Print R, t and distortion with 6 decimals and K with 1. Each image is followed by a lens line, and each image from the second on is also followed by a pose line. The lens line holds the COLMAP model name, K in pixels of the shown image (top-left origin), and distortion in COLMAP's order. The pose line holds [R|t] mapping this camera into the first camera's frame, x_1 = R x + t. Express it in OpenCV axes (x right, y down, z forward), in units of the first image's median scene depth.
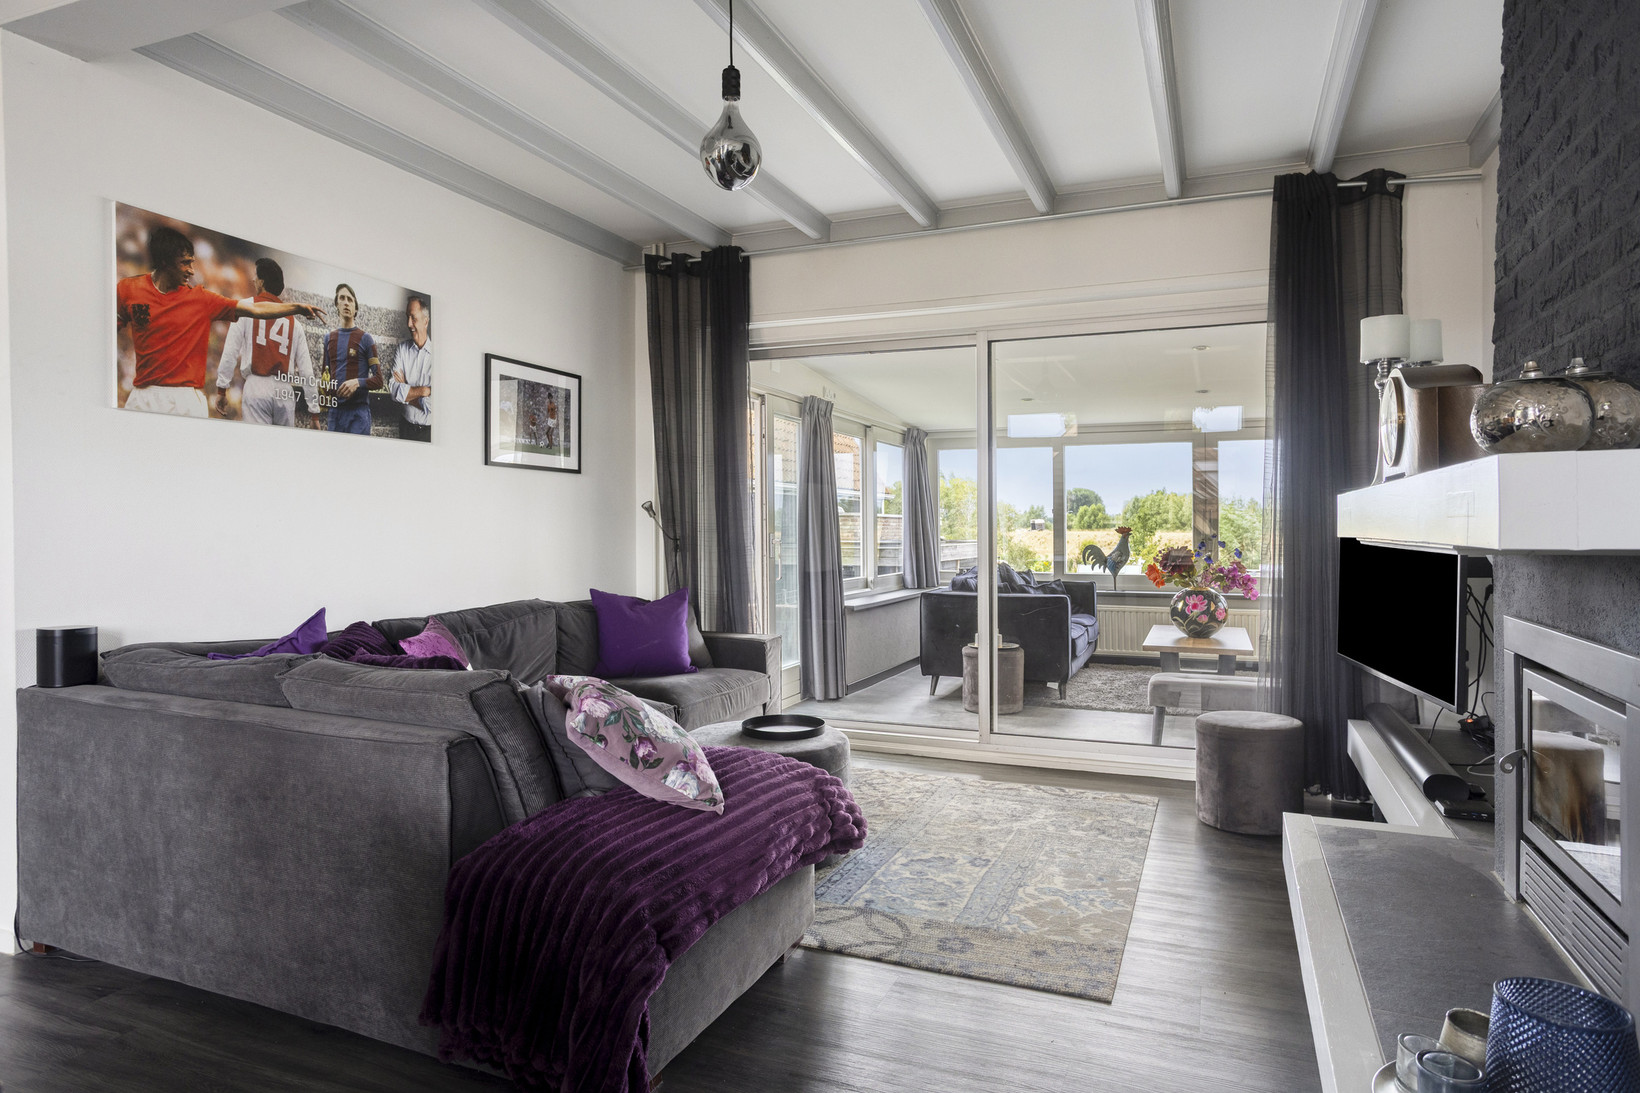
lens RADIAL K [[949.7, 0, 825.9], [0, 949.7, 531.0], [0, 0, 1]] dist [-0.015479, 0.002100]
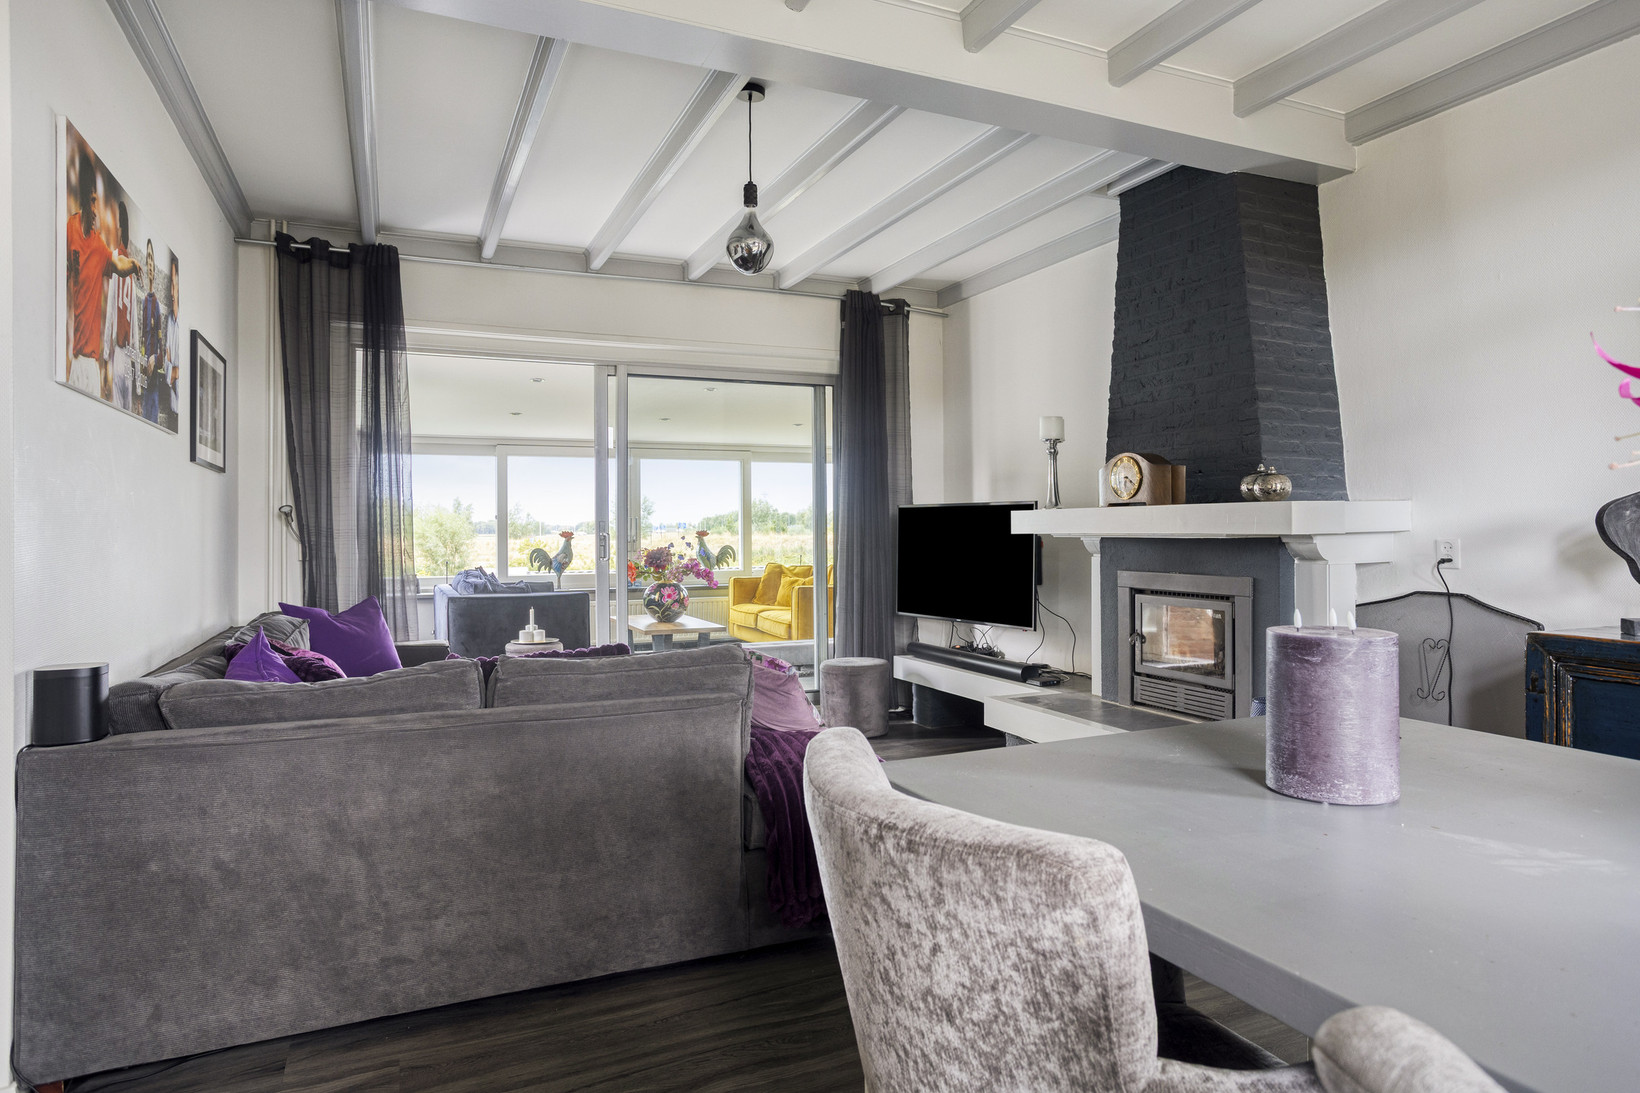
lens RADIAL K [[957.3, 0, 817.0], [0, 957.3, 522.7], [0, 0, 1]] dist [-0.025314, 0.014444]
pose [[0.695702, 0.000718, 0.718330, -0.577998], [0.010183, 0.999889, -0.010862, 0.000115], [-0.718258, 0.014871, 0.695618, 0.010198]]
